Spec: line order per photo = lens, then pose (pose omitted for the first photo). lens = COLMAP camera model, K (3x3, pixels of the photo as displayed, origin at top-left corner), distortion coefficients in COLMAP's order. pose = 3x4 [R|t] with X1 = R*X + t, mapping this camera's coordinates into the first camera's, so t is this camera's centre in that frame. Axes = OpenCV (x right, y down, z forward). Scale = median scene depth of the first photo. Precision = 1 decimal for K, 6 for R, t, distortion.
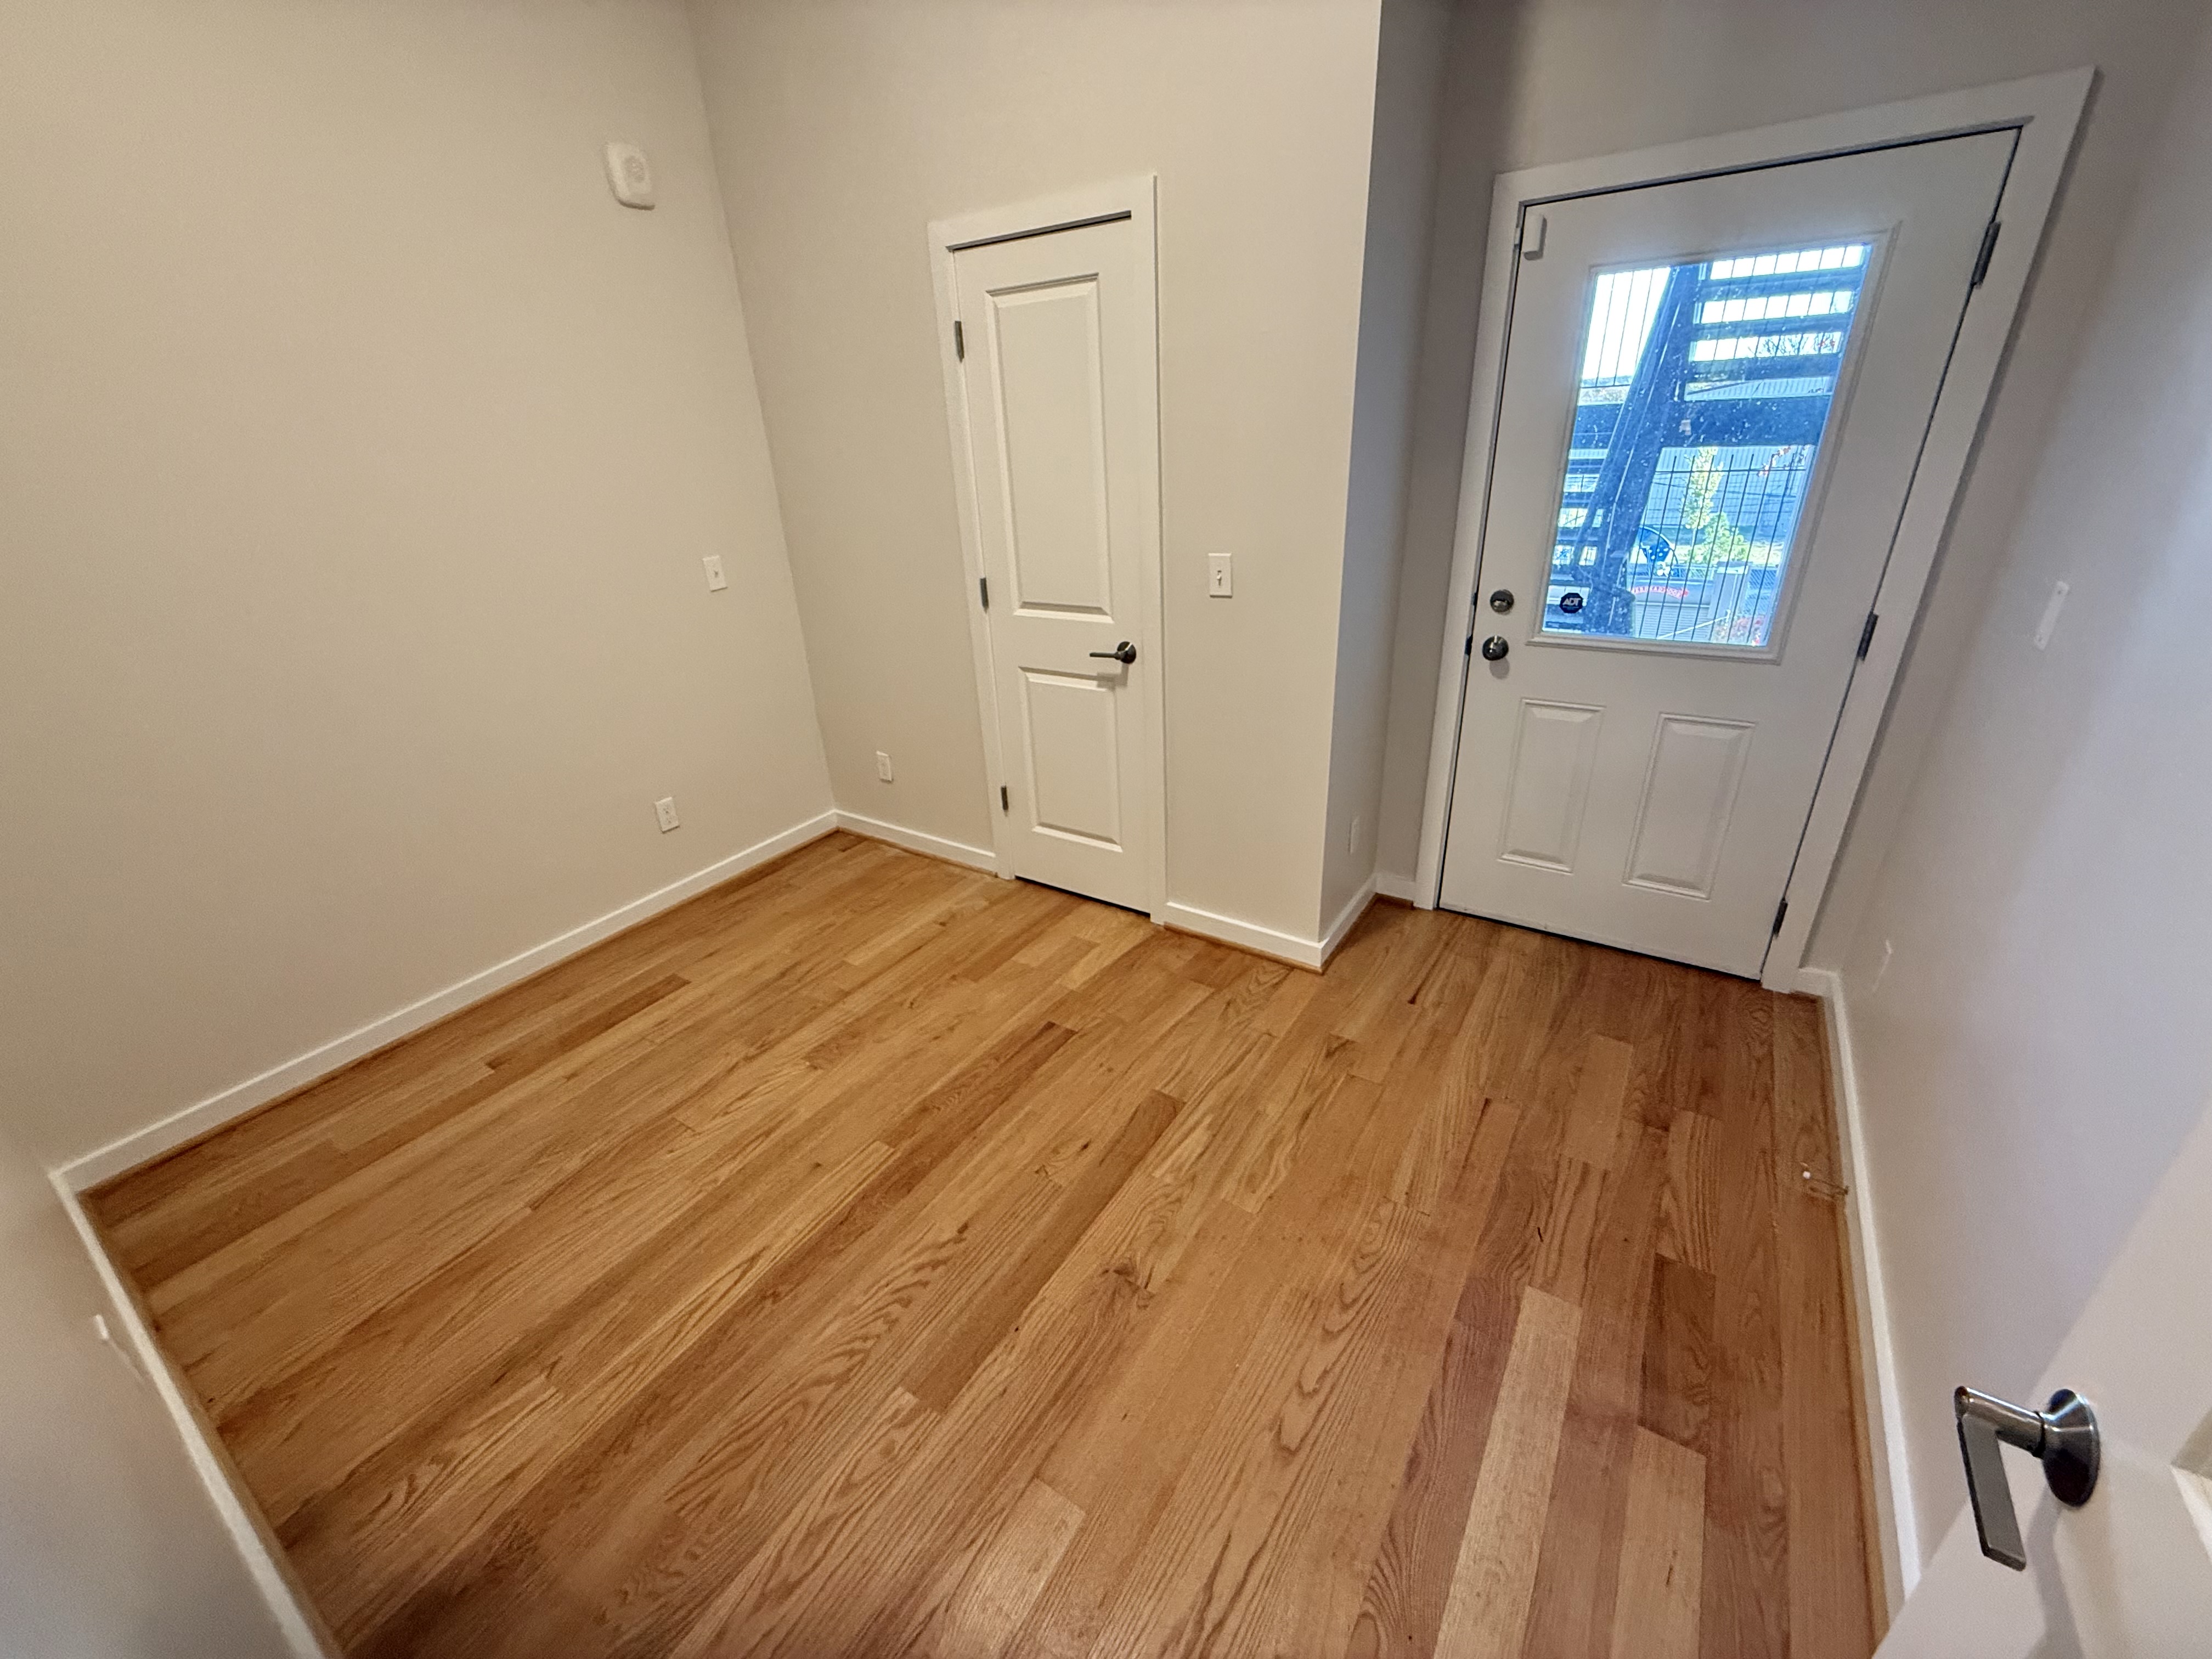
lens RADIAL K [[882.3, 0, 1106.0], [0, 882.3, 829.5], [0, 0, 1]] dist [-0.000358, -0.000144]
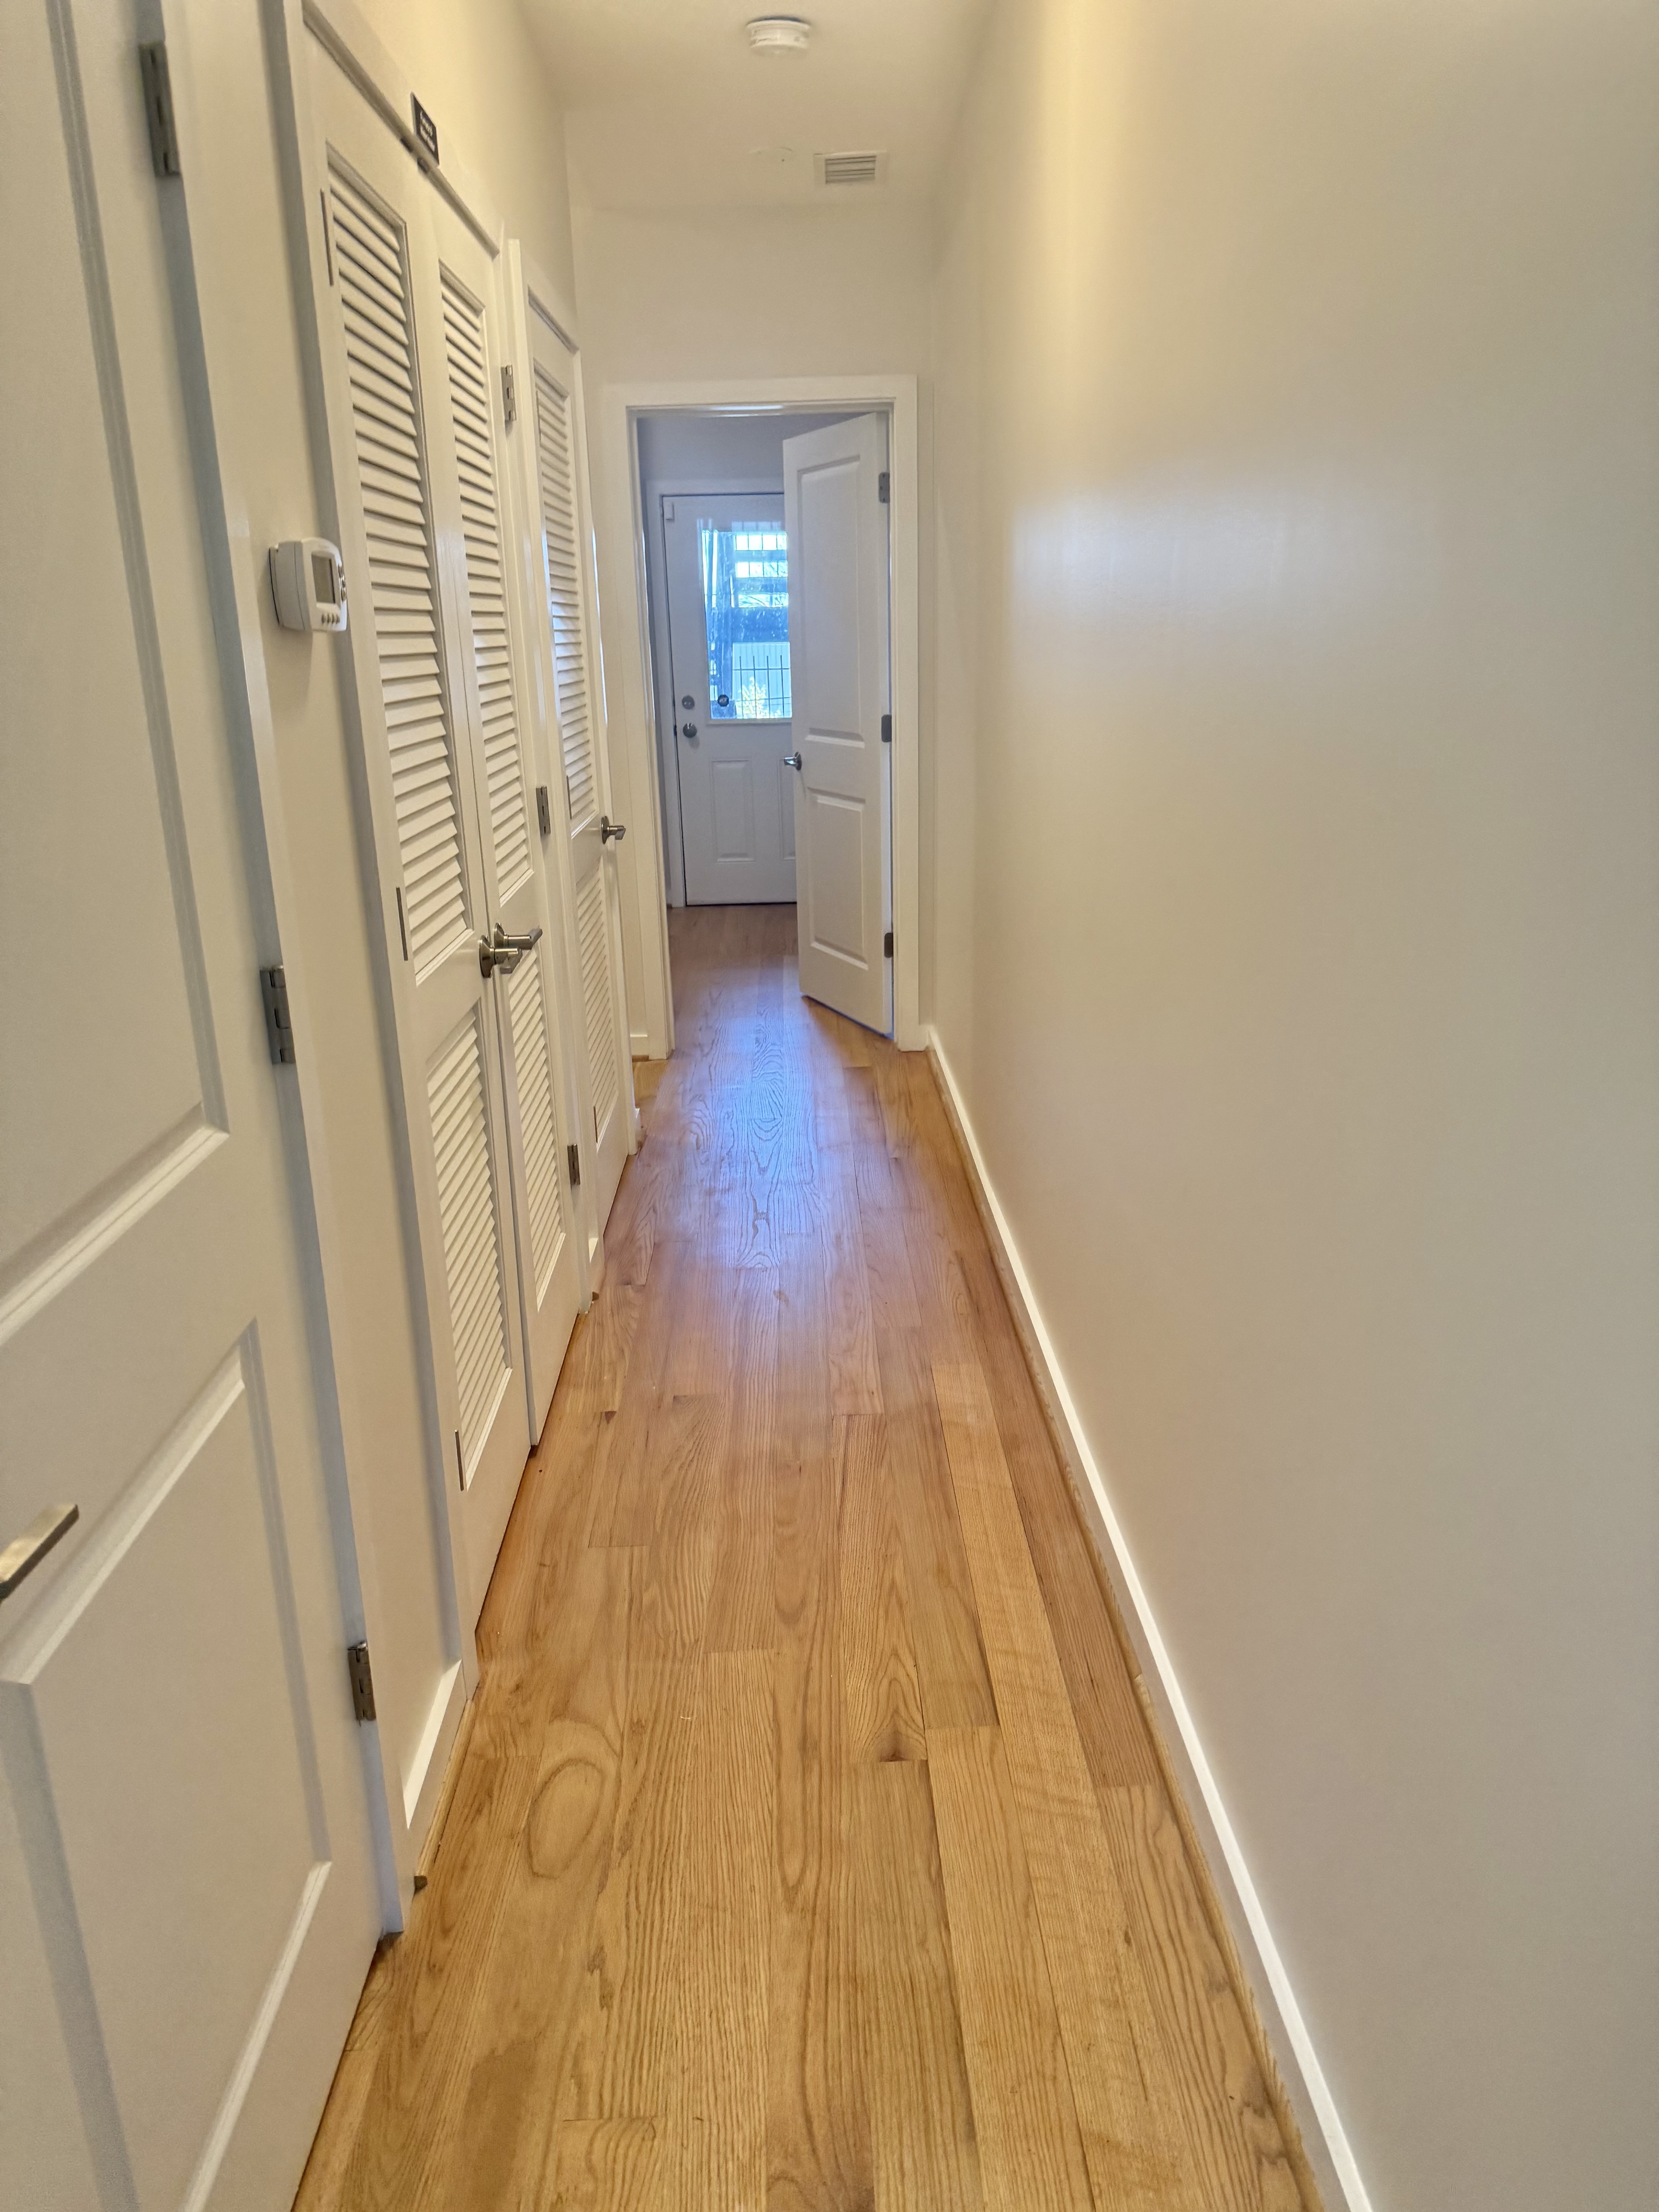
lens RADIAL K [[1556.0, 0, 829.5], [0, 1556.0, 1106.0], [0, 0, 1]] dist [0.179992, -0.366824]
pose [[0.820965, -0.141444, 0.553182, -1.140063], [0.226189, 0.970134, -0.087627, 0.838603], [-0.524266, 0.197062, 0.828439, -1.548632]]
